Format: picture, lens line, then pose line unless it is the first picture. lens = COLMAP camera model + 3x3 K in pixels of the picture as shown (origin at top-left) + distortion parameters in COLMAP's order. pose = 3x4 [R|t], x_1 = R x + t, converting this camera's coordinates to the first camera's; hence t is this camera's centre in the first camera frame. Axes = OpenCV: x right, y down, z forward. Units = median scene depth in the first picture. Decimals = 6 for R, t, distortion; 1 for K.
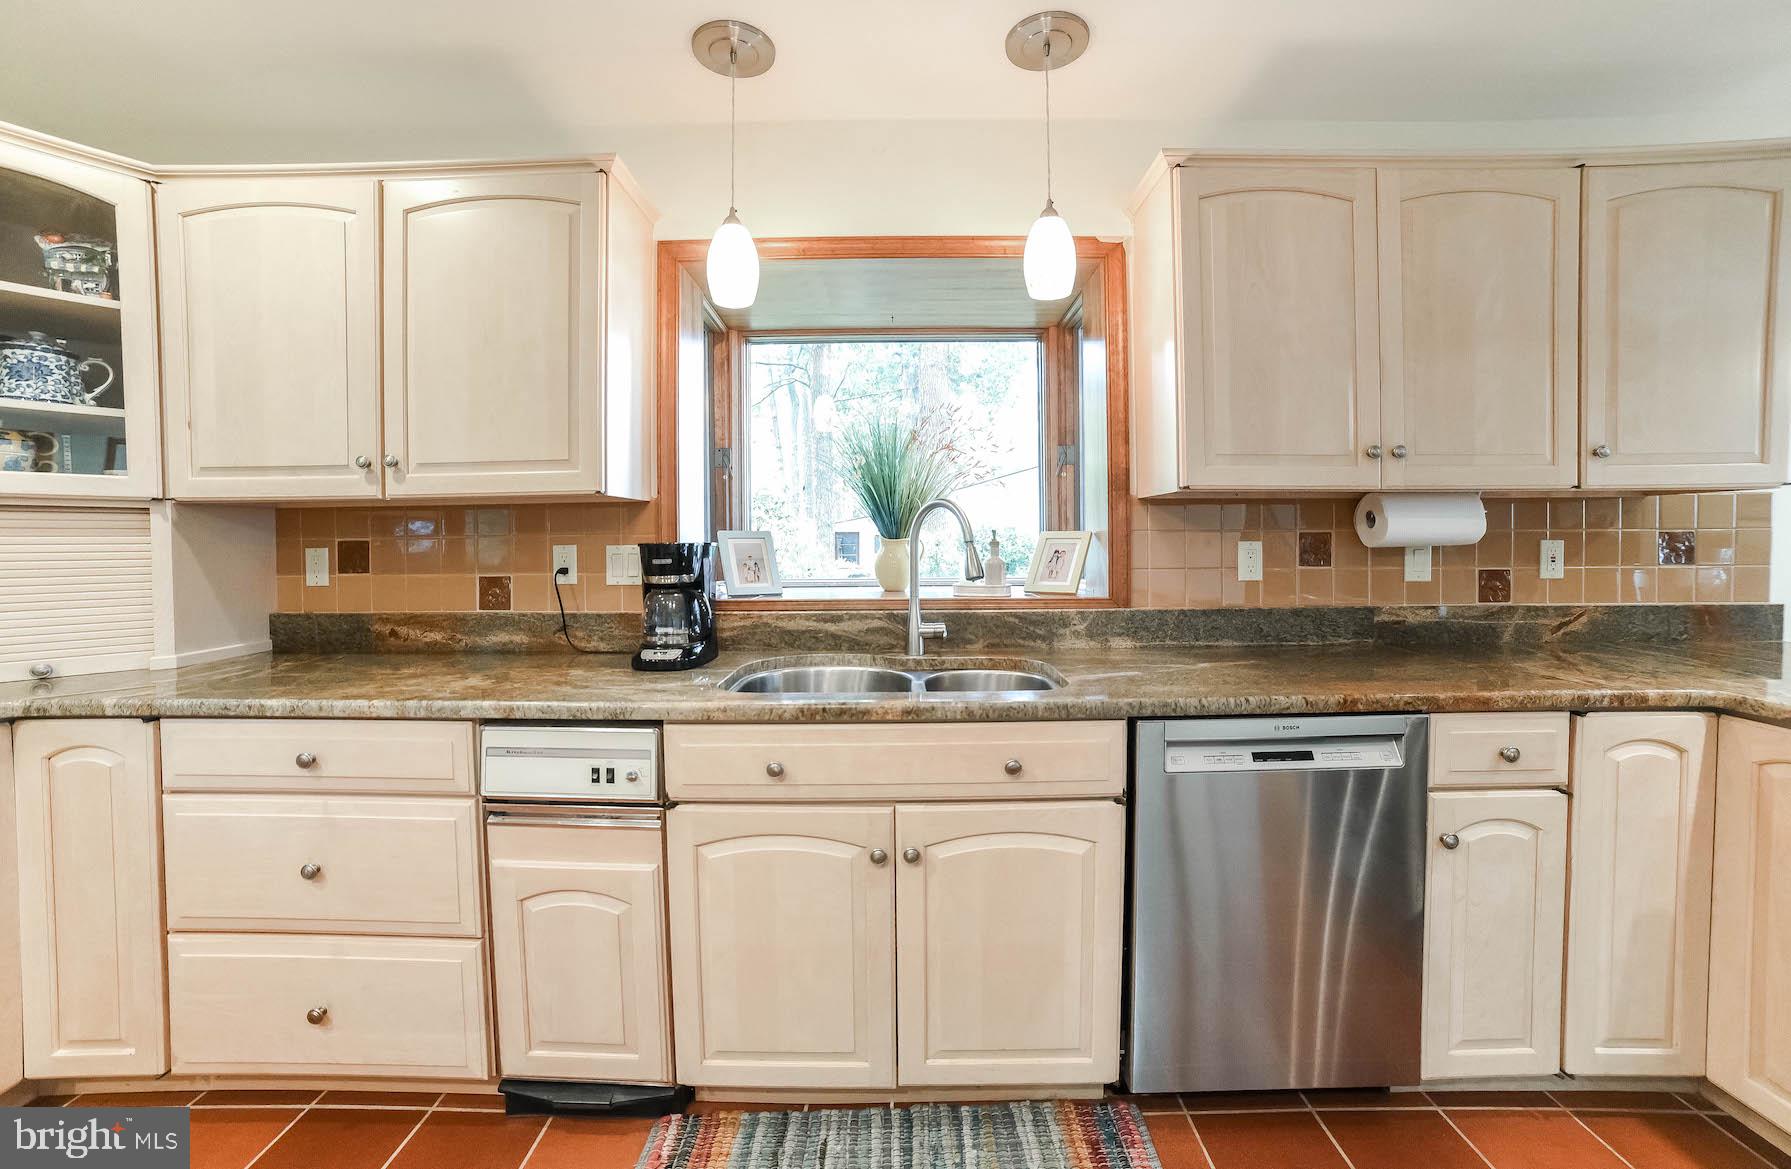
lens RADIAL K [[693.1, 0, 902.0], [0, 693.1, 546.0], [0, 0, 1]] dist [-0.018544, 0.000448]
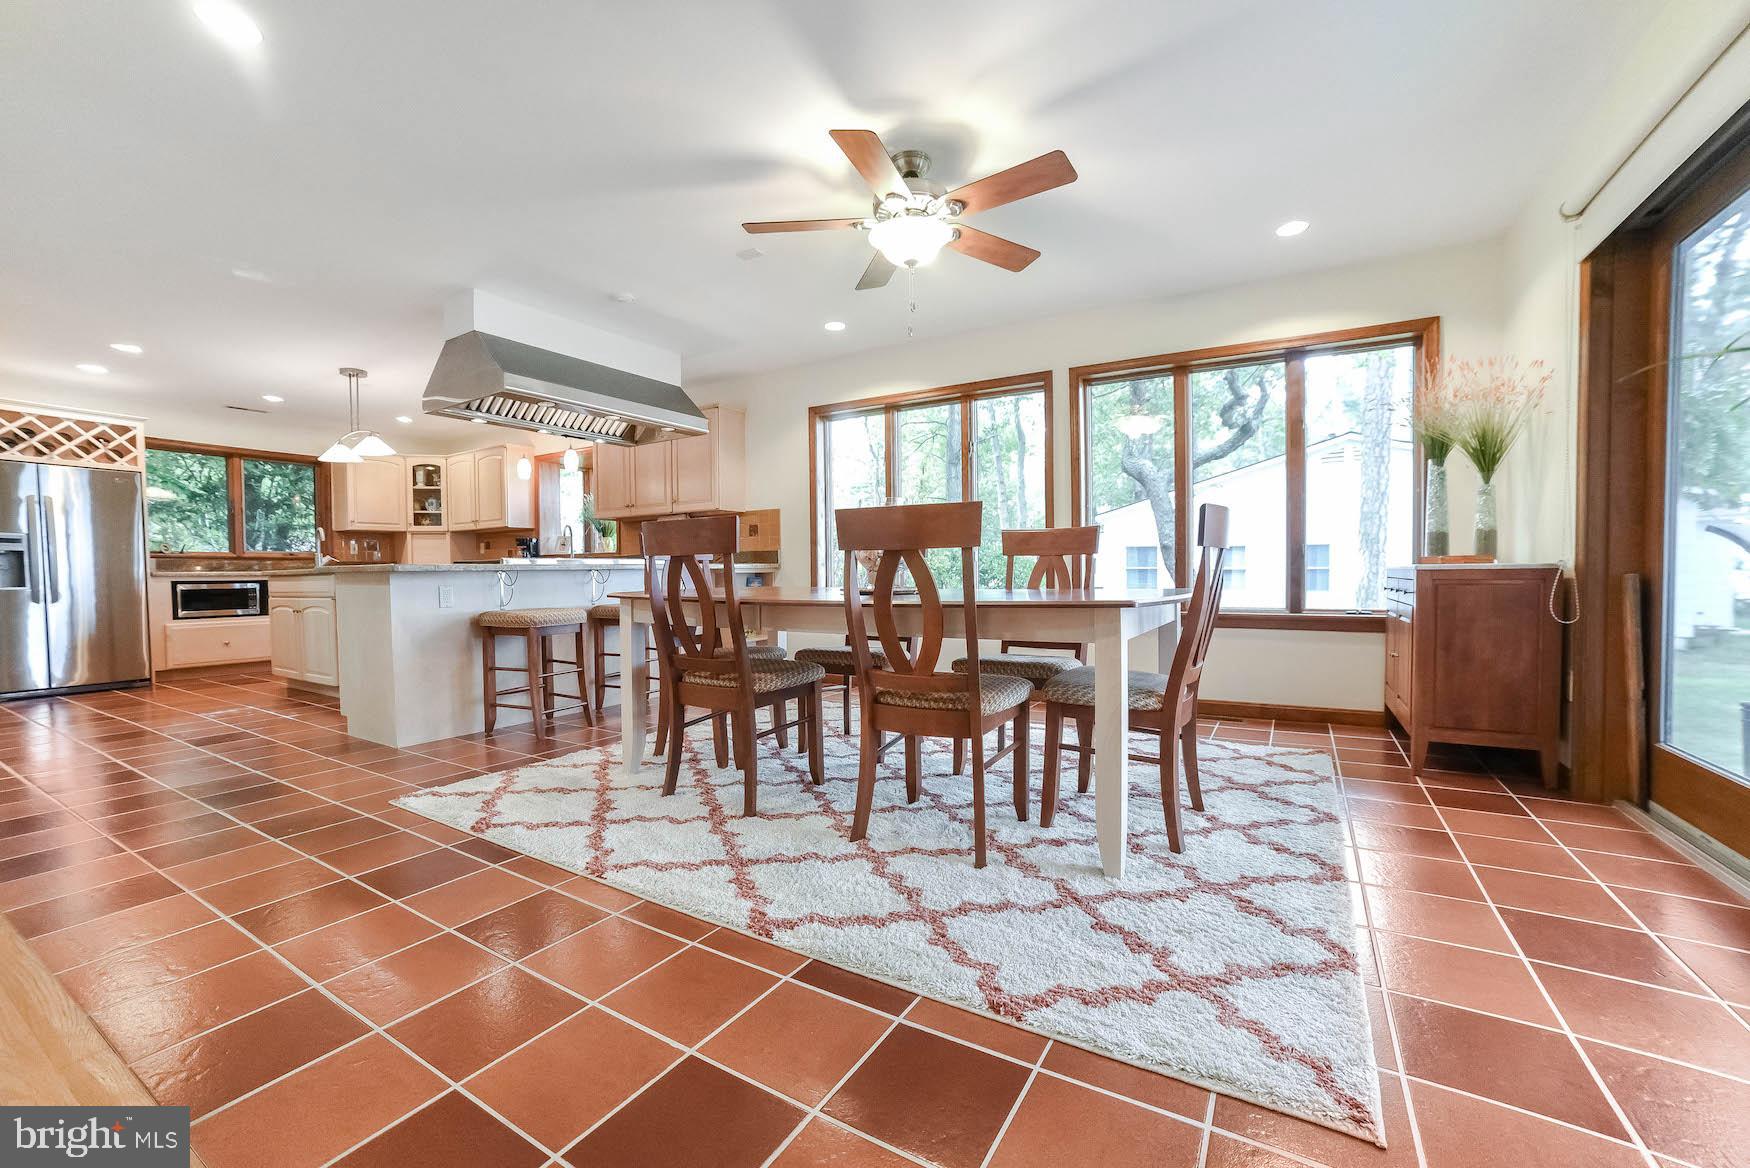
lens RADIAL K [[711.2, 0, 876.9], [0, 711.2, 592.6], [0, 0, 1]] dist [-0.085706, 0.037955]
pose [[0.852468, 0.014521, -0.522578, 3.380284], [-0.002504, 0.999716, 0.023695, 0.200994], [0.522774, -0.018890, 0.852262, -1.272625]]
